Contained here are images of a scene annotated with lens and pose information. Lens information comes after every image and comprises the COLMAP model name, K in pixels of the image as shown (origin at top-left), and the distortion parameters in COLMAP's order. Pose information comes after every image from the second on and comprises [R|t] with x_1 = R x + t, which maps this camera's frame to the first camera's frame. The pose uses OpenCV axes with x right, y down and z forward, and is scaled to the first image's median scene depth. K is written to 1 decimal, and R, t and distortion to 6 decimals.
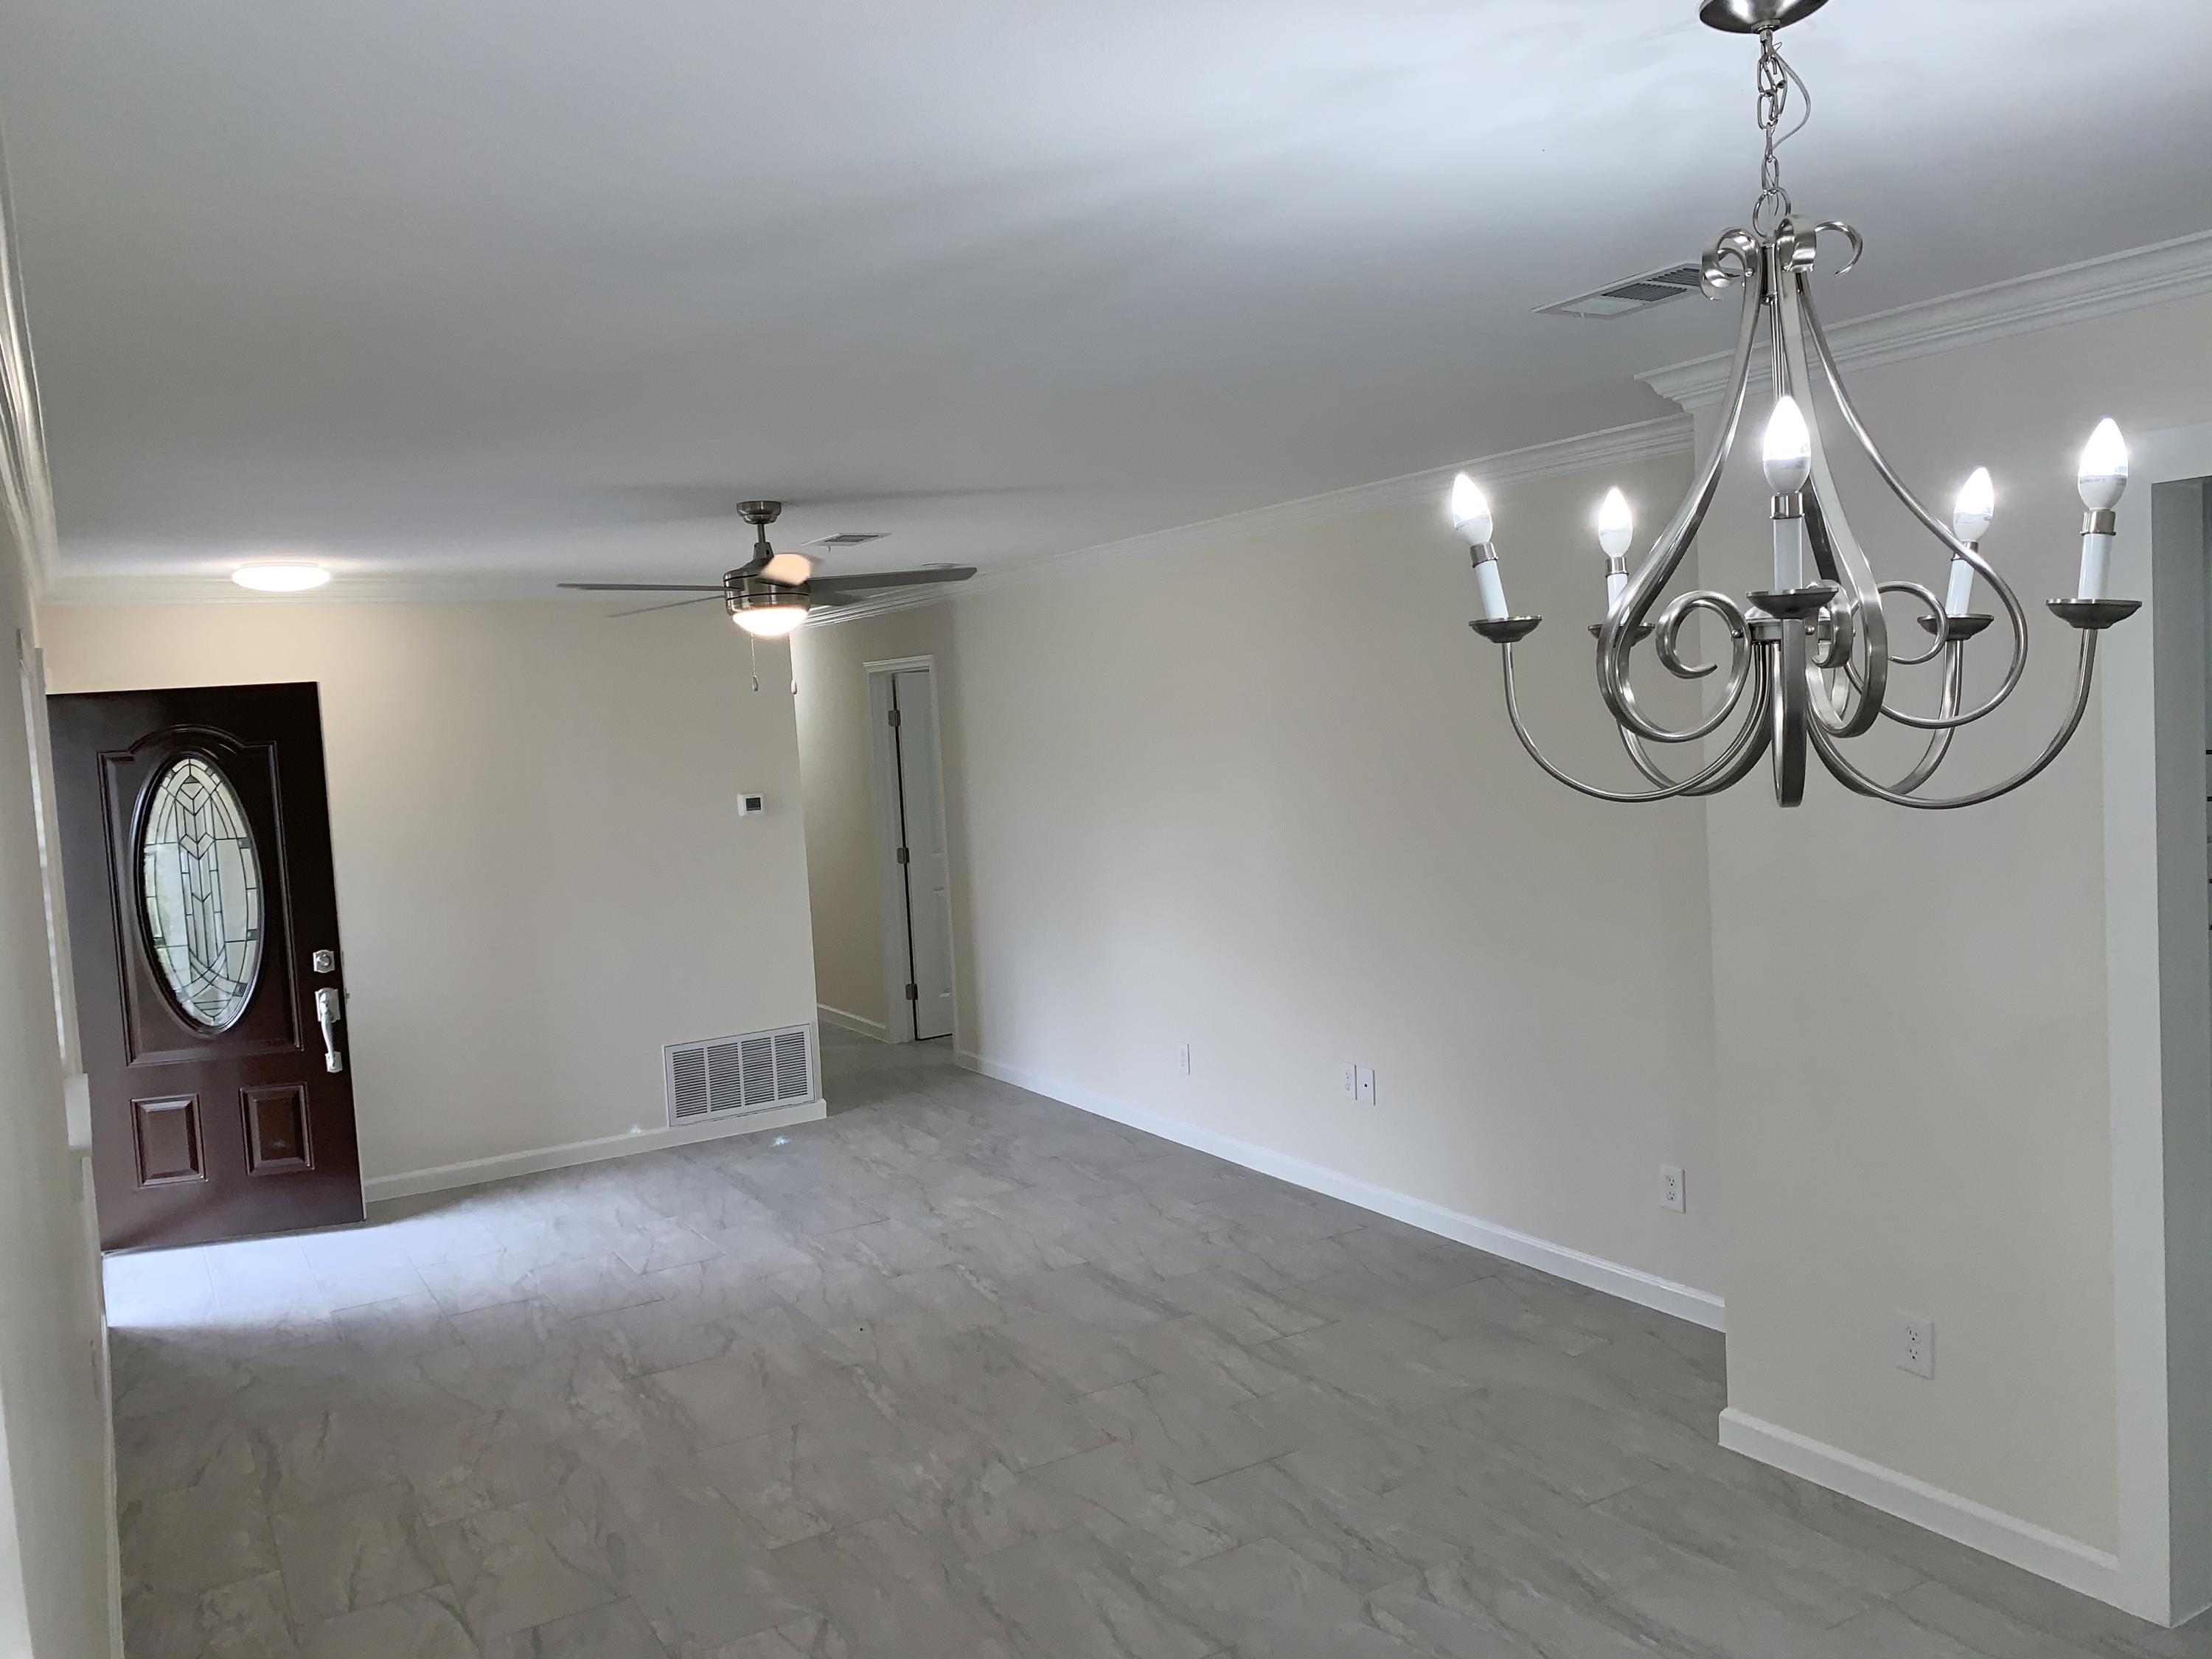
lens RADIAL K [[1689.7, 0, 1103.6], [0, 1689.7, 817.1], [0, 0, 1]] dist [0.034139, -0.003450]
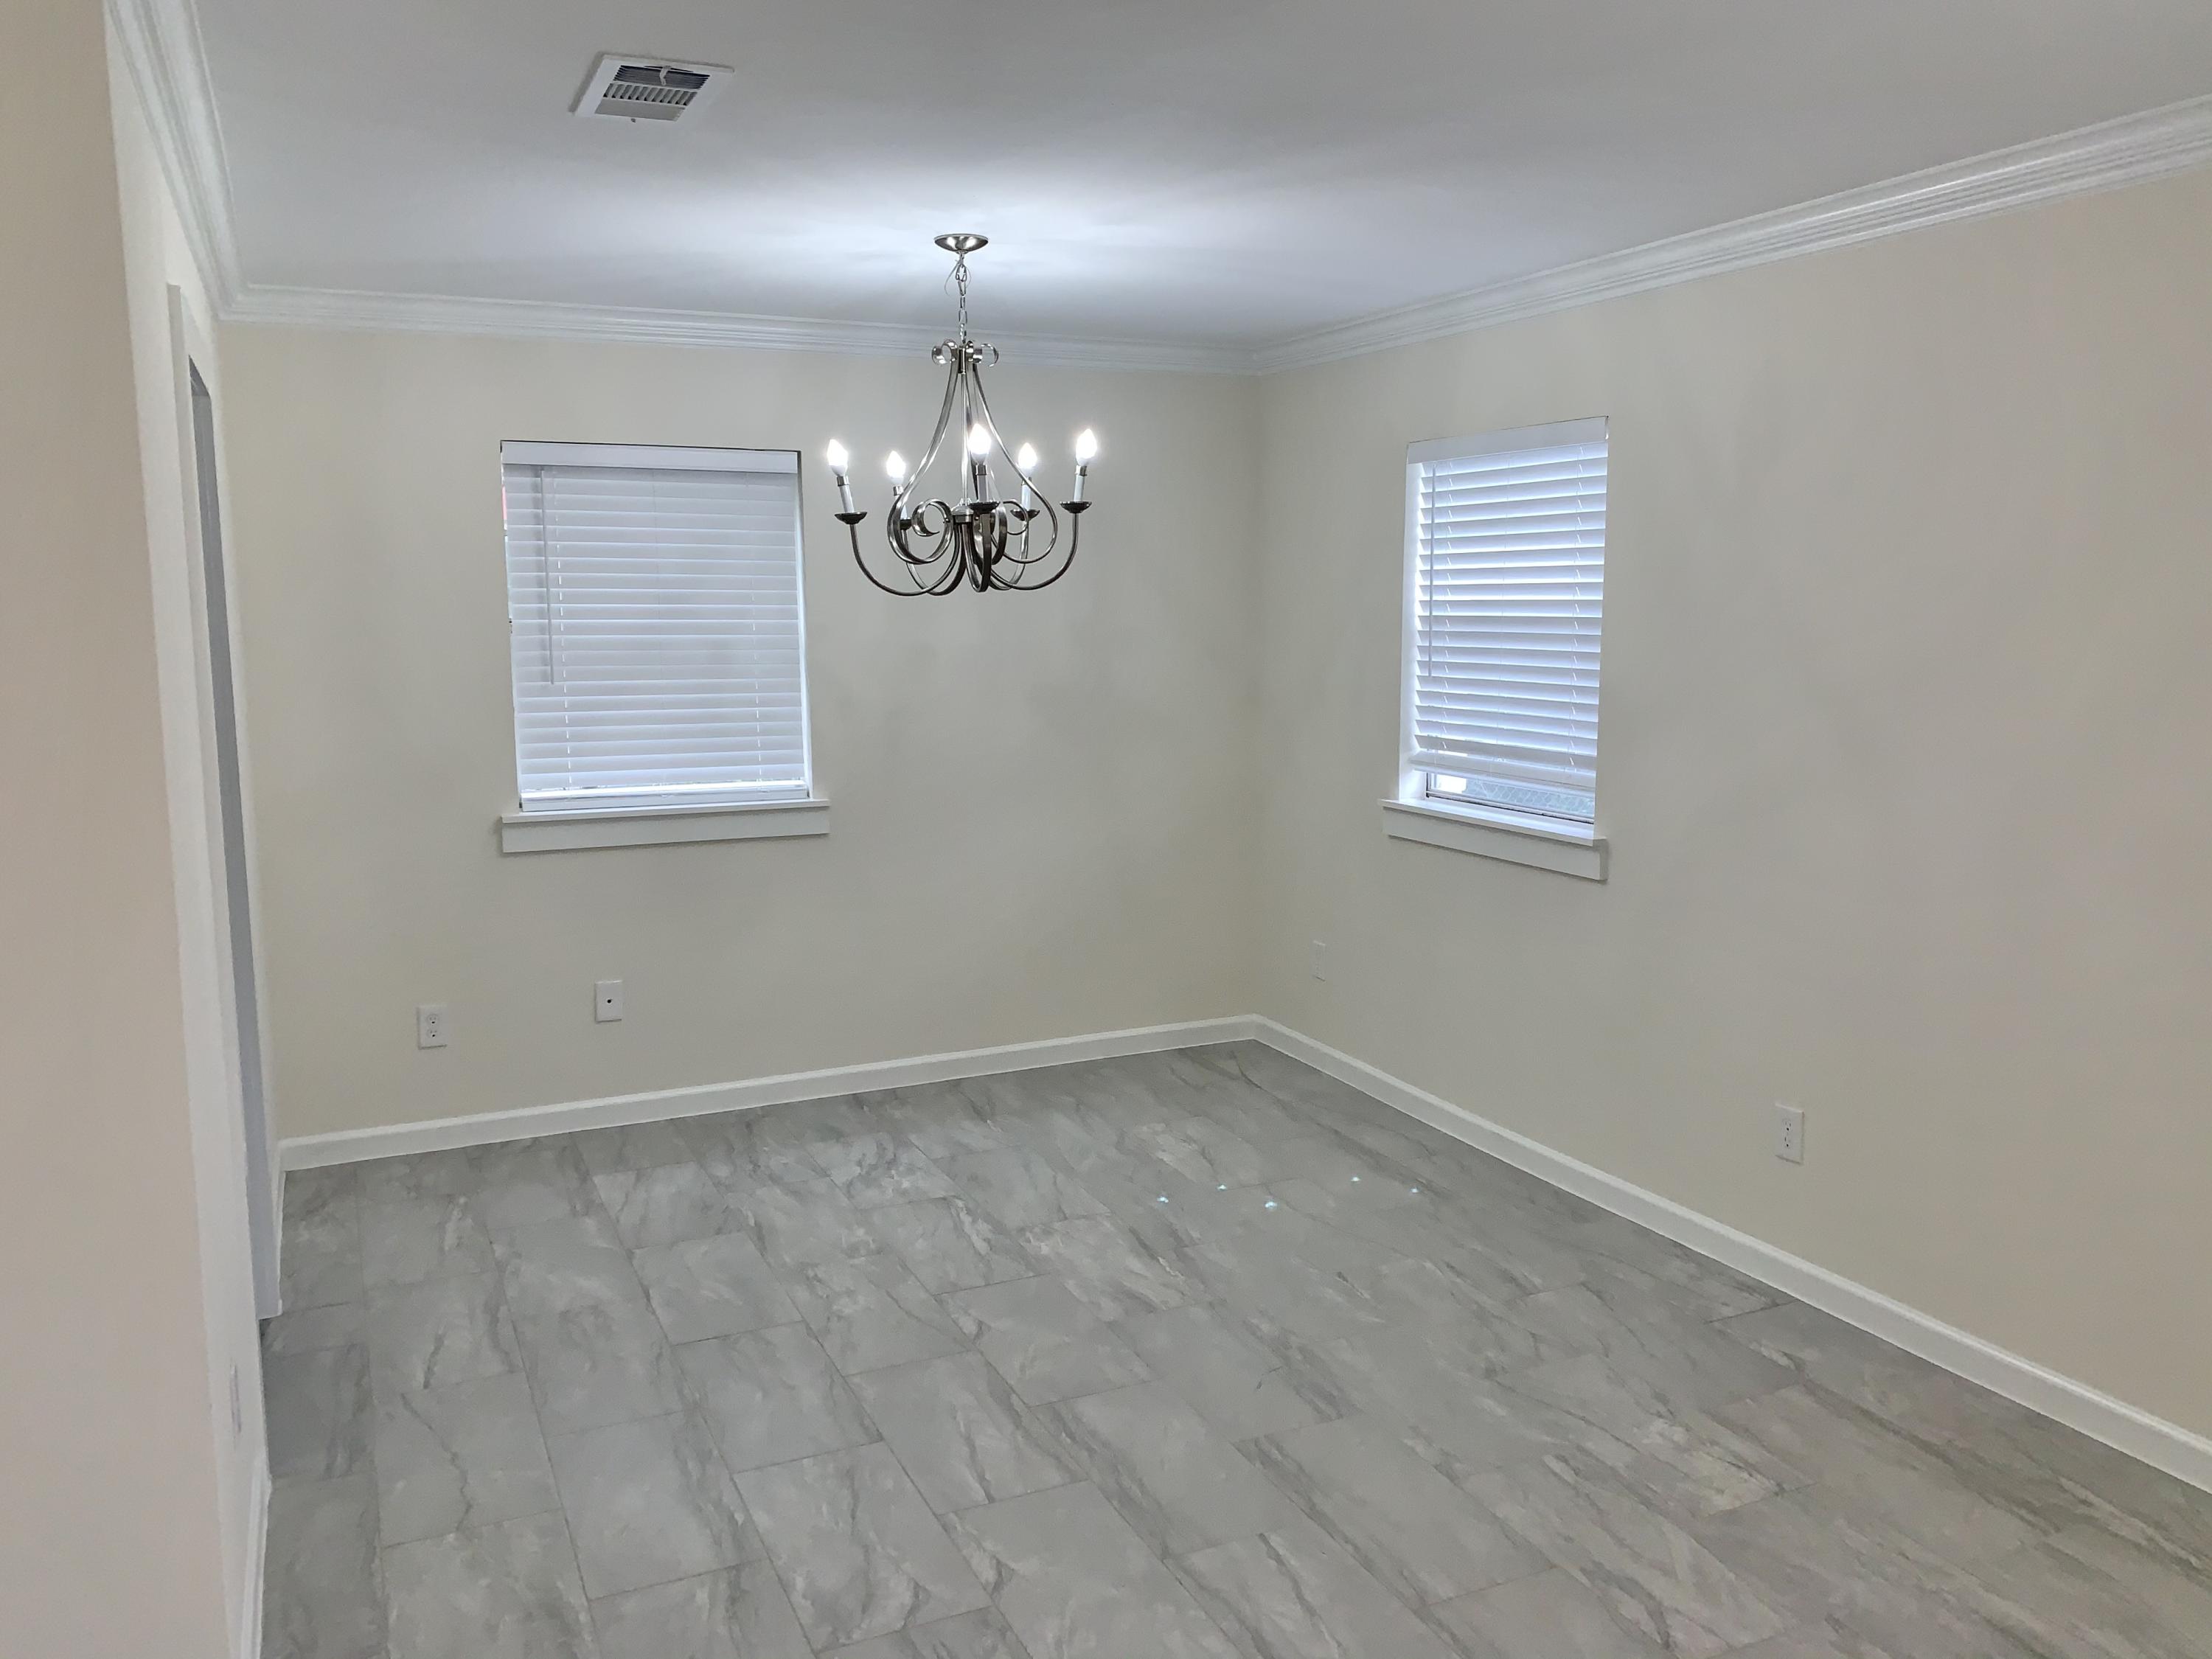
lens RADIAL K [[1697.5, 0, 1115.6], [0, 1697.5, 820.1], [0, 0, 1]] dist [0.076557, -0.130220]
pose [[-0.993192, 0.049342, 0.105526, -0.011690], [0.068989, 0.979060, 0.191523, -0.062929], [-0.093866, 0.197500, -0.975799, 1.546349]]
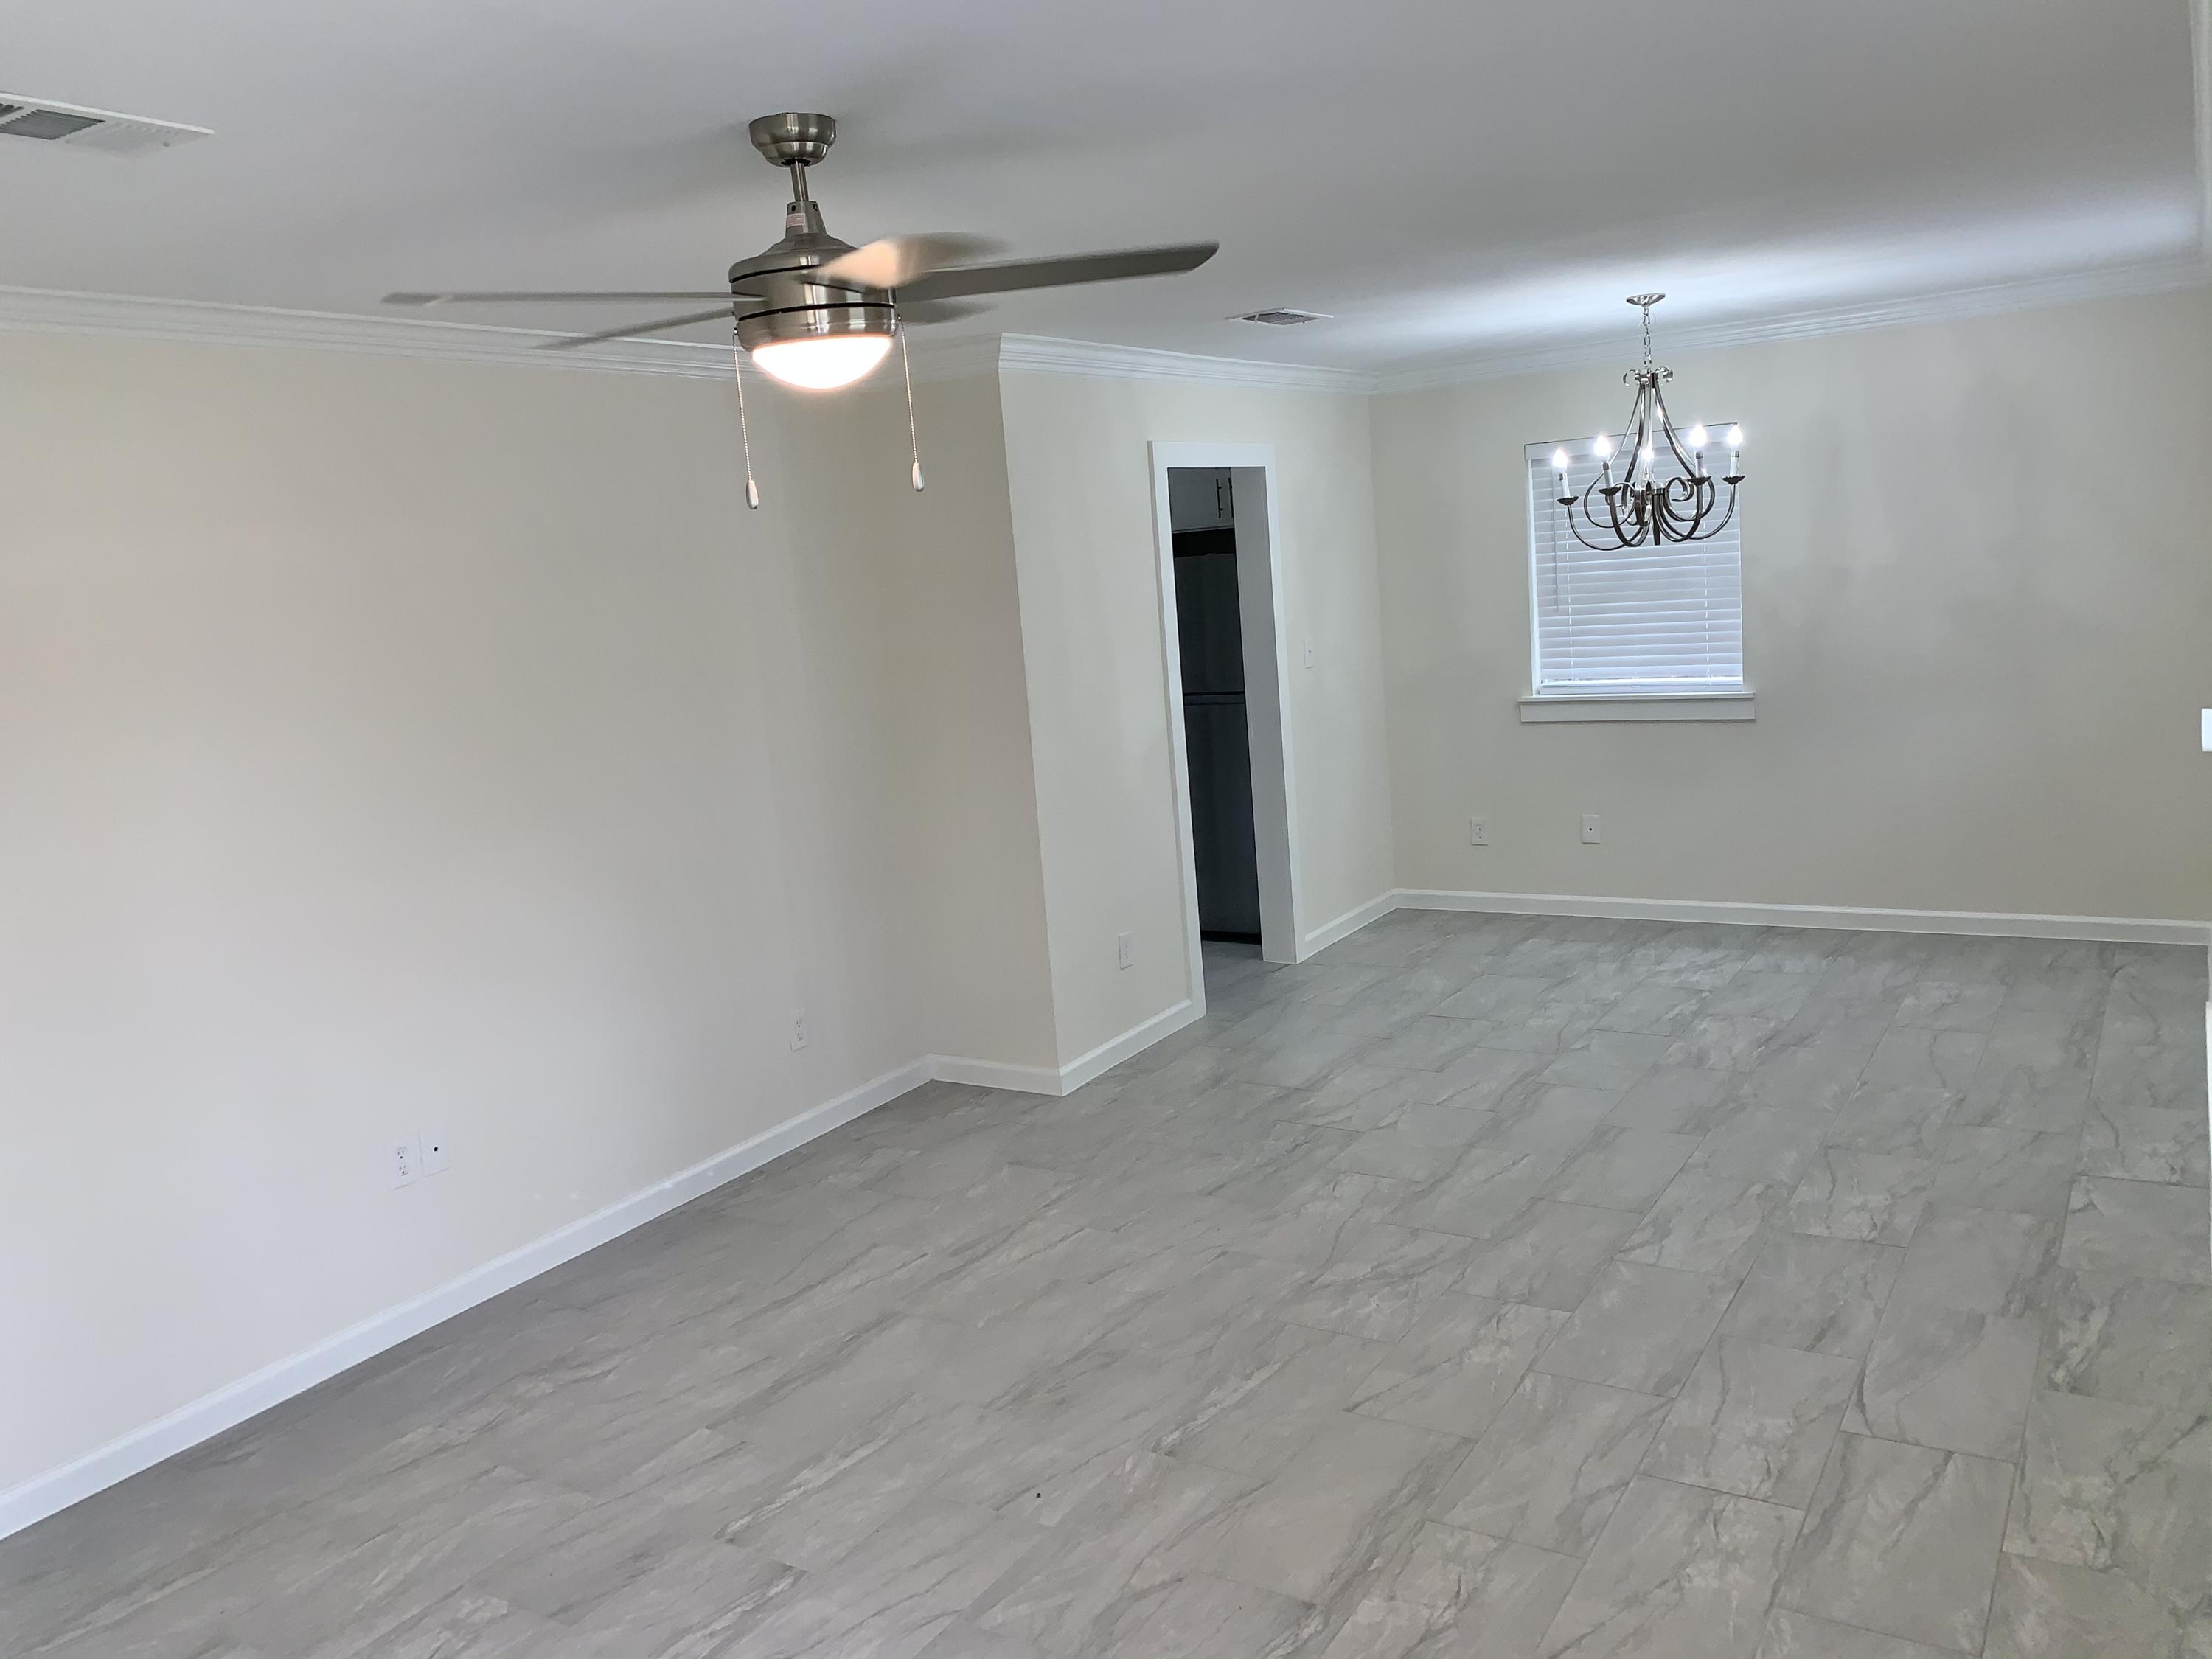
lens RADIAL K [[1704.8, 0, 1096.7], [0, 1704.8, 822.0], [0, 0, 1]] dist [0.031794, -0.006218]
pose [[-0.441266, -0.046058, 0.896193, -0.970818], [0.164194, 0.977679, 0.131091, -0.044241], [-0.882227, 0.204996, -0.423854, 1.604918]]
